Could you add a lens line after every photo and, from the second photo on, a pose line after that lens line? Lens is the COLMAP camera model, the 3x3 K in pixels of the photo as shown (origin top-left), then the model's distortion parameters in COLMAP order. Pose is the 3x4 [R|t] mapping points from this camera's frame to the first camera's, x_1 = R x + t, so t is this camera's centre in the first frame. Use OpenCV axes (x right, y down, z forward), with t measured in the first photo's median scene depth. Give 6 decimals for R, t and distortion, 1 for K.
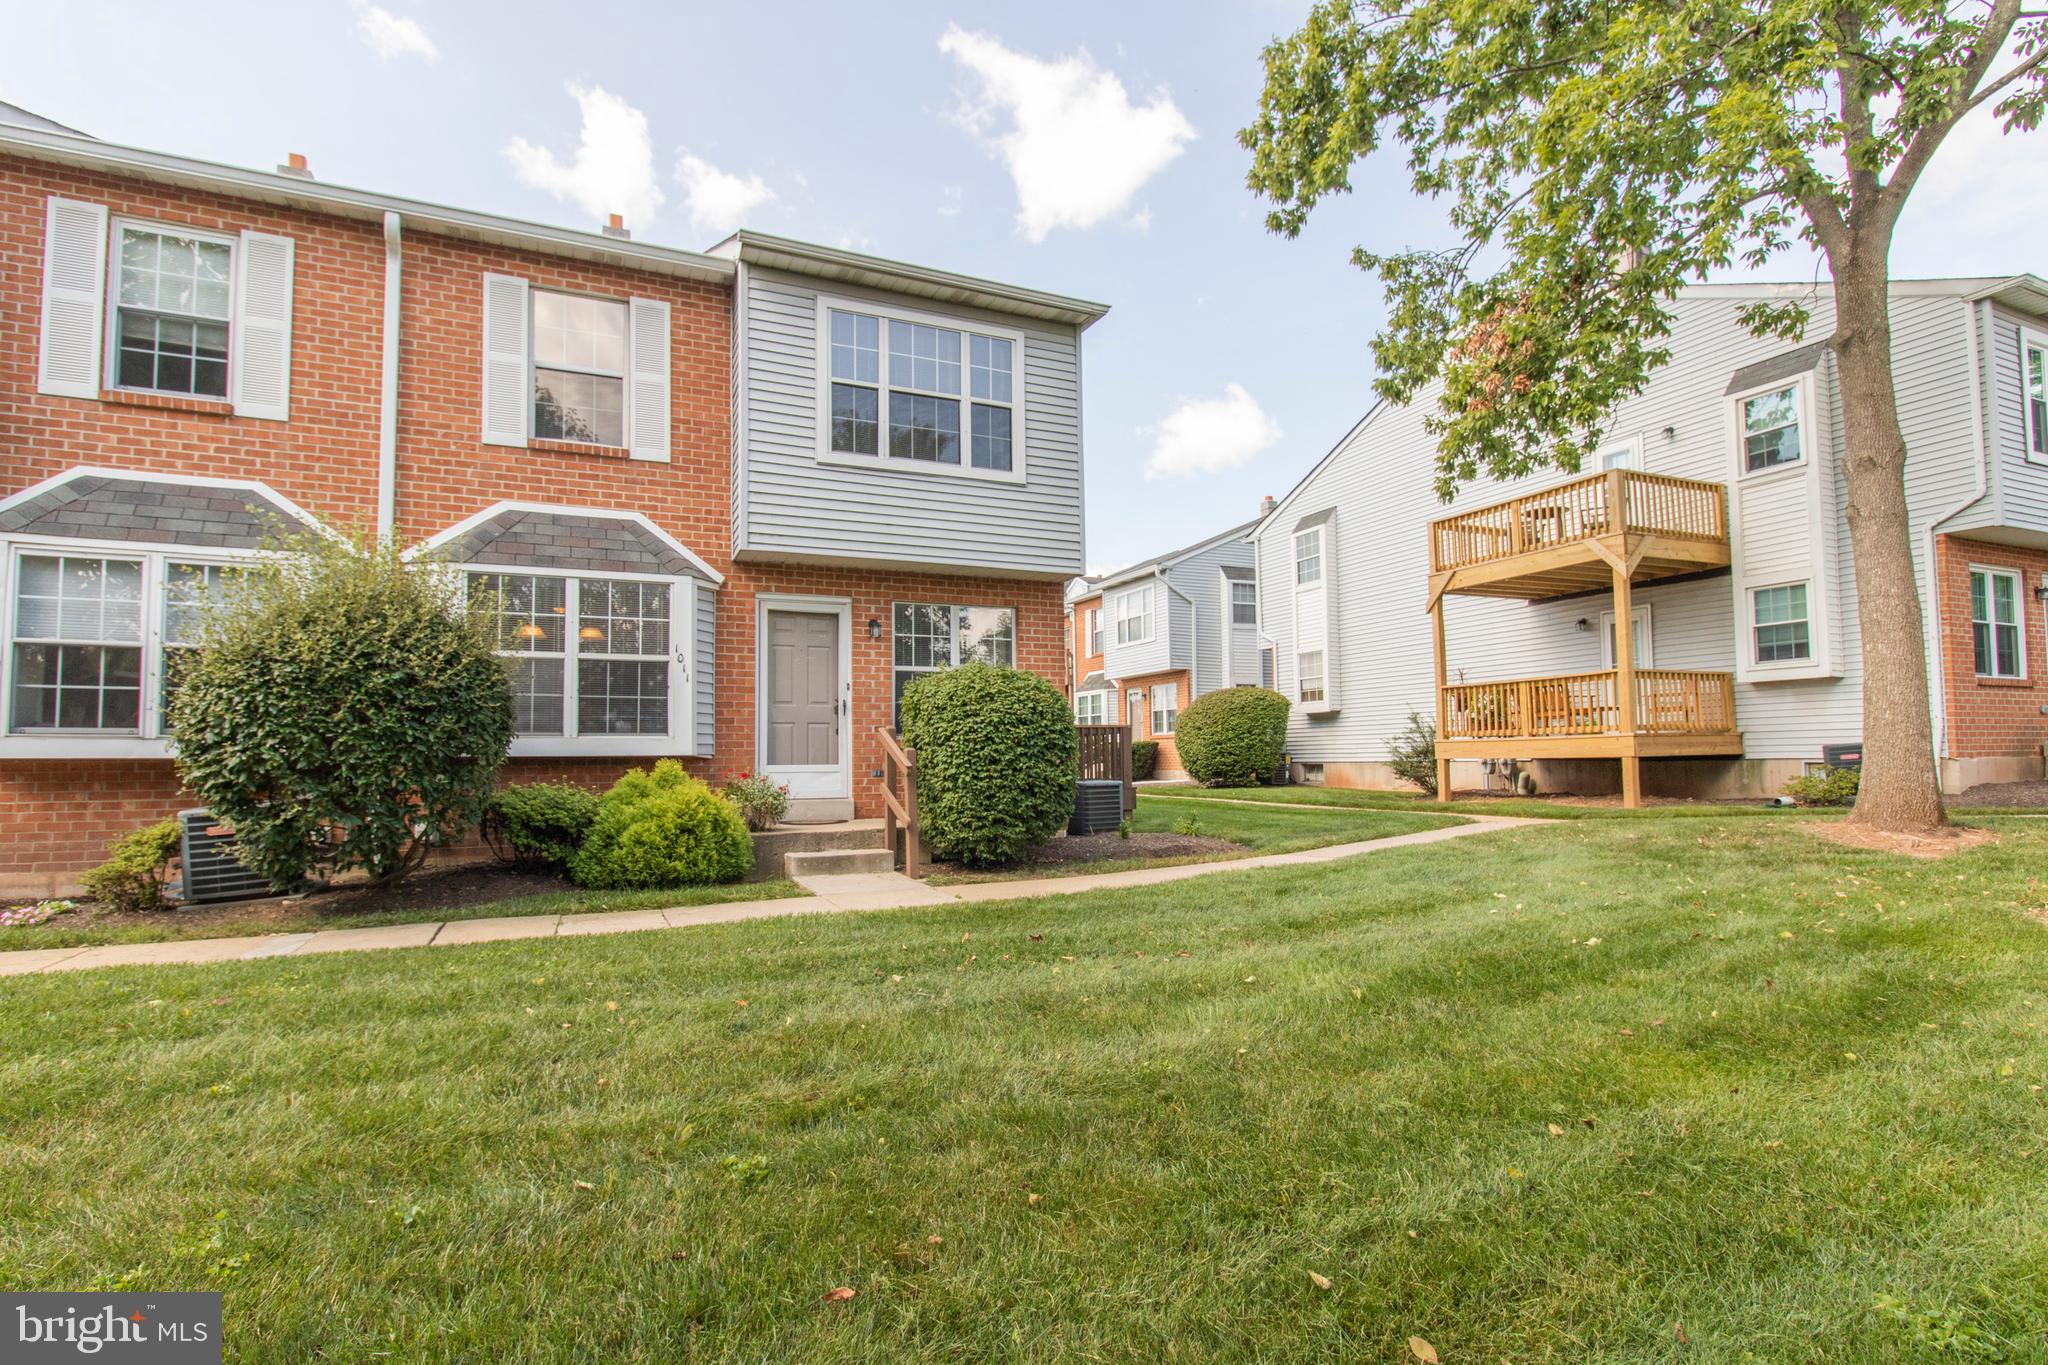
lens RADIAL K [[981.0, 0, 1026.4], [0, 981.0, 704.2], [0, 0, 1]] dist [-0.002664, -0.000474]
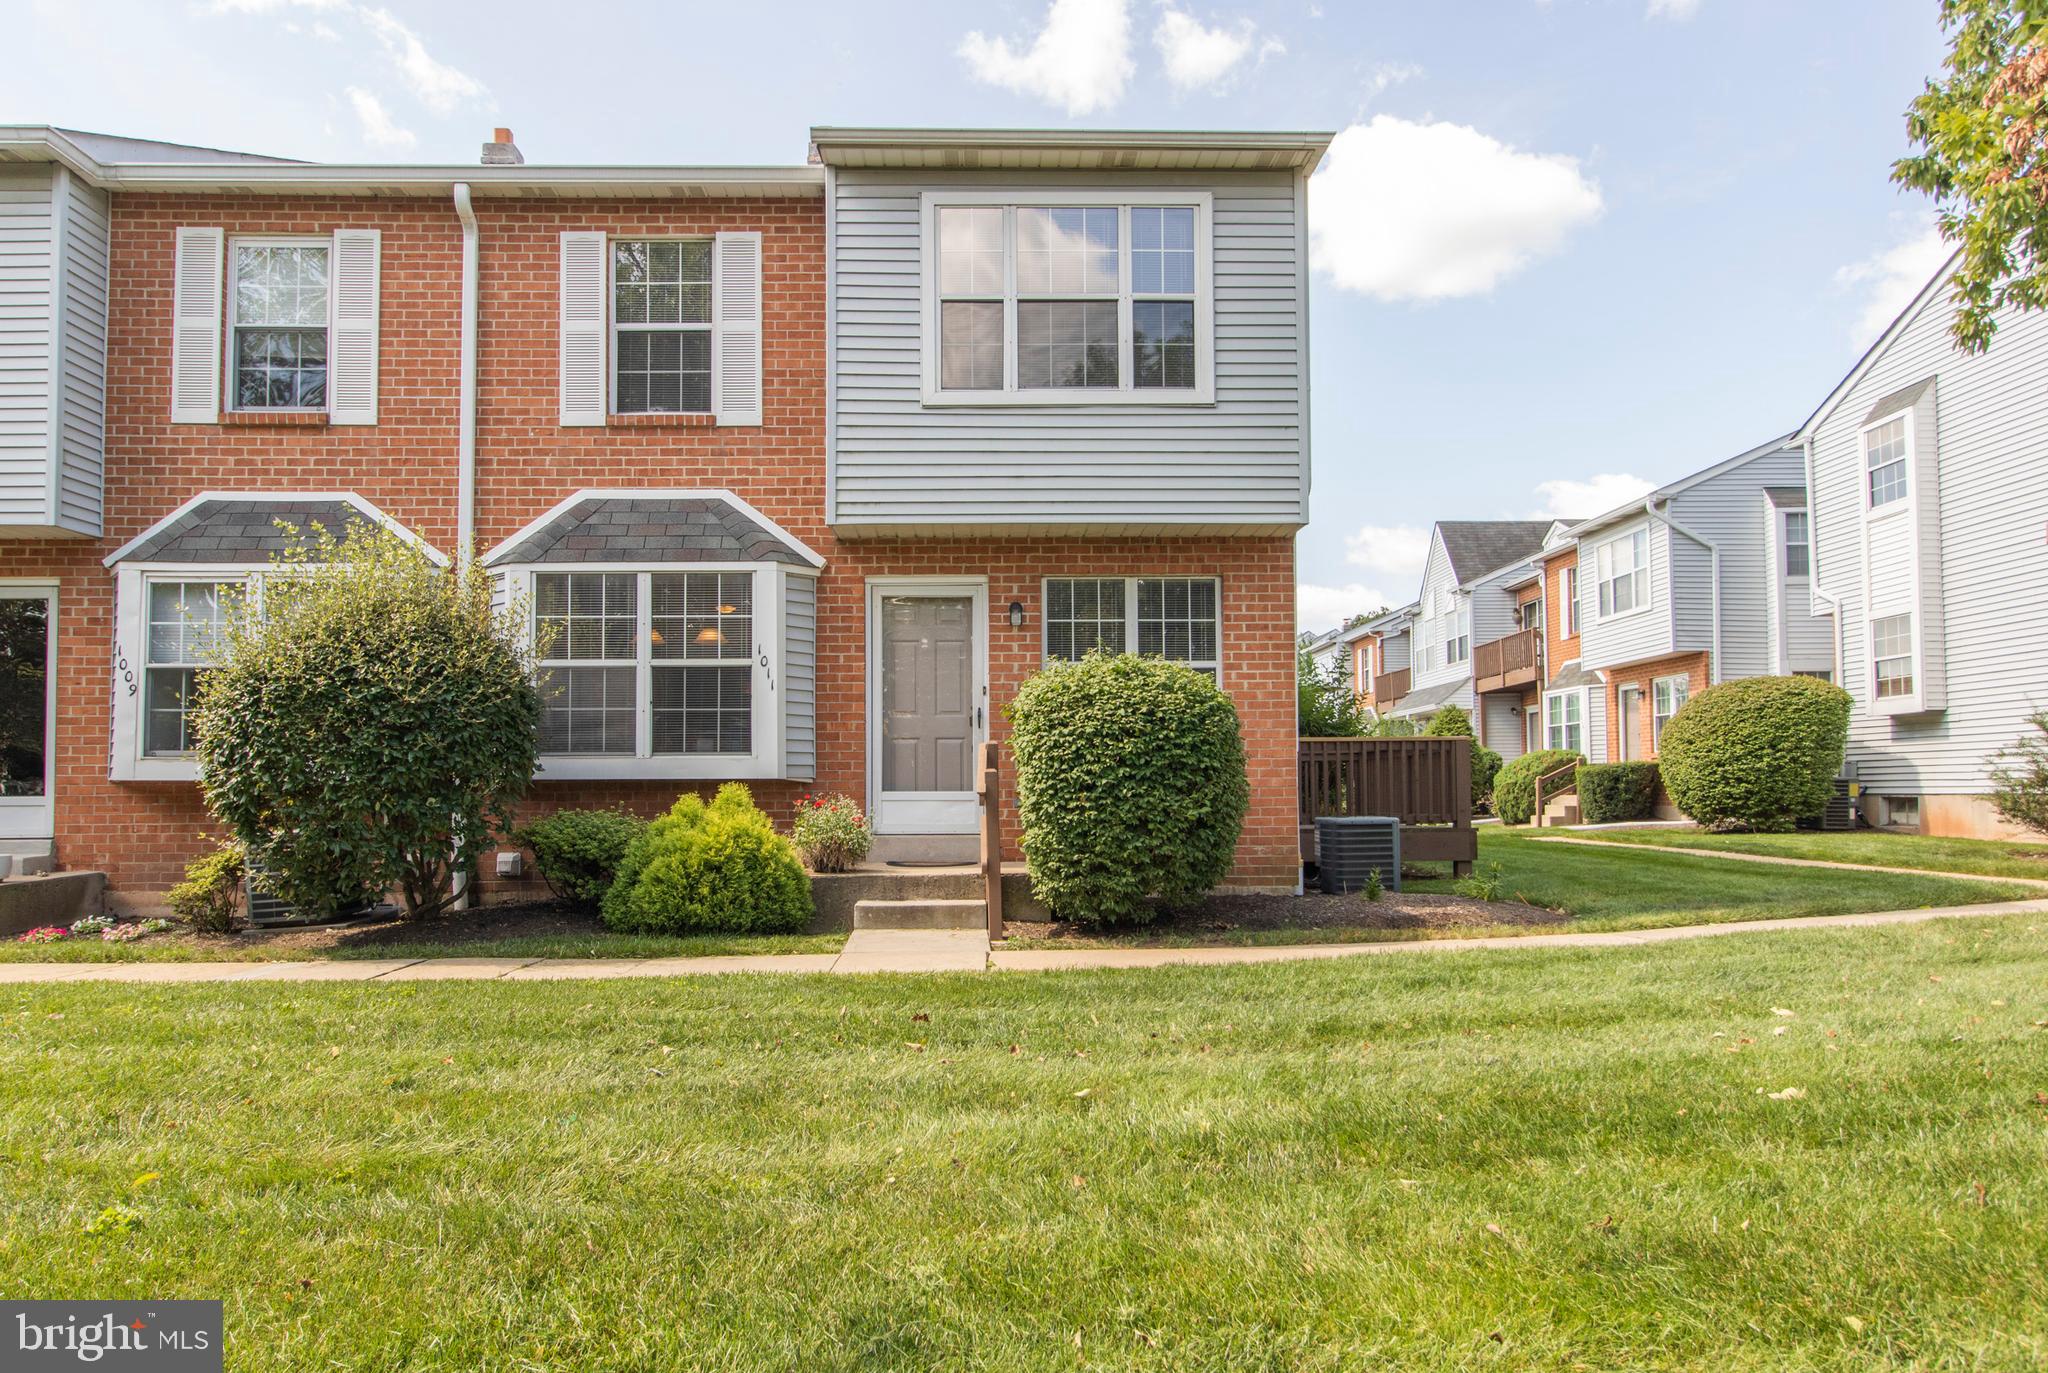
lens RADIAL K [[1317.3, 0, 1033.6], [0, 1317.3, 728.7], [0, 0, 1]] dist [0.002654, 0.001599]
pose [[0.921452, -0.014063, -0.388239, 0.282883], [0.018018, 0.999816, 0.006549, 0.006544], [0.388075, -0.013030, 0.921536, 0.061102]]
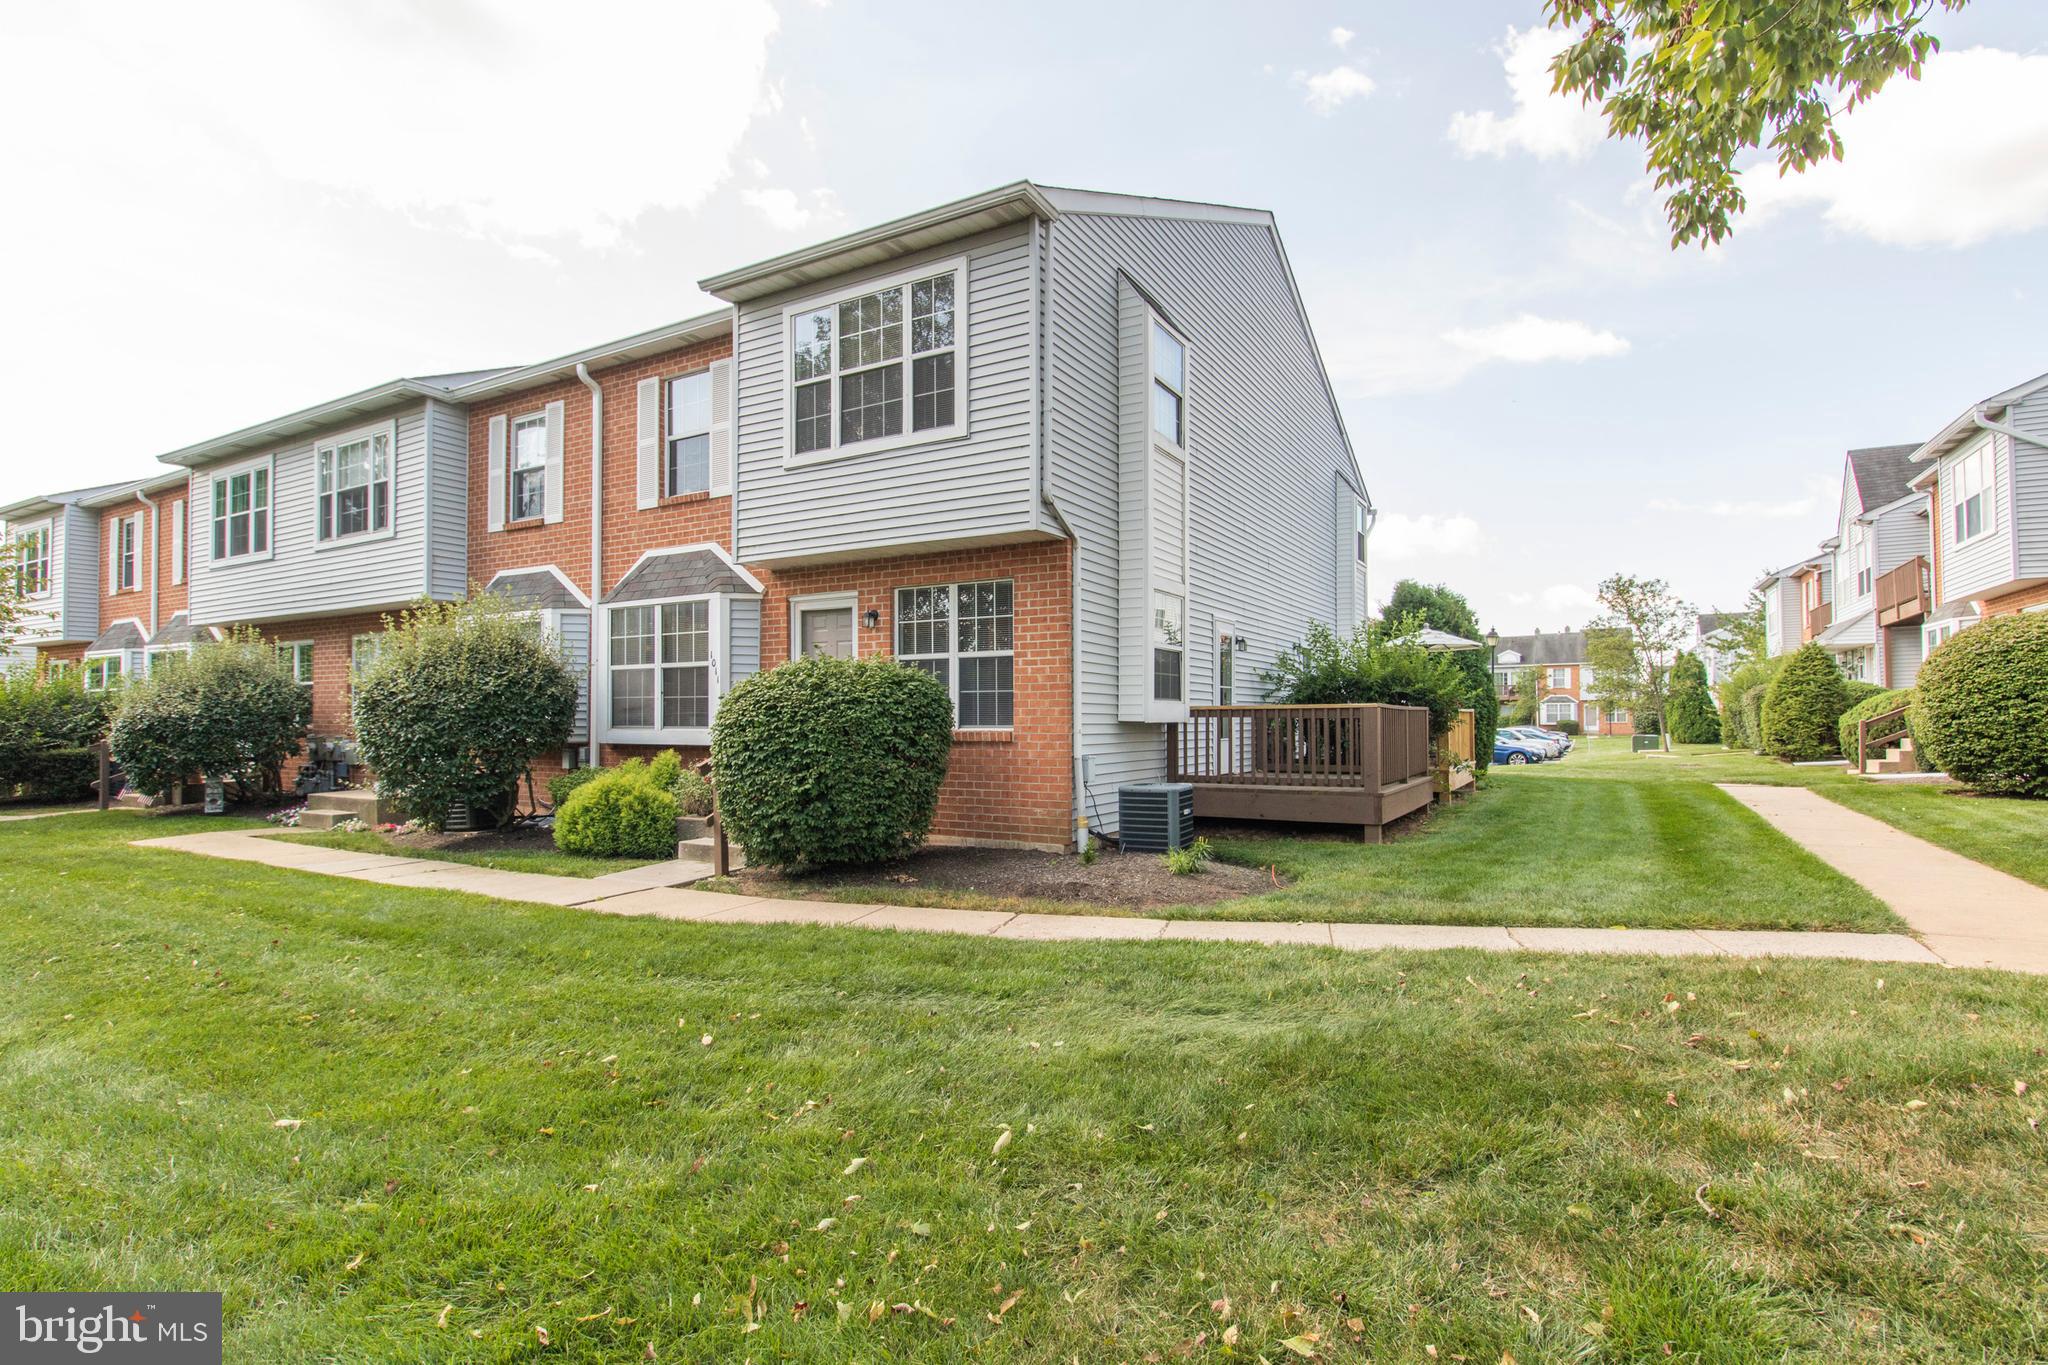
lens RADIAL K [[981.0, 0, 1061.8], [0, 981.0, 688.3], [0, 0, 1]] dist [-0.002664, -0.000474]
pose [[0.594368, -0.014035, -0.804070, 0.829071], [0.043361, 0.998953, 0.014616, -0.015213], [0.803023, -0.043553, 0.594354, 0.622504]]
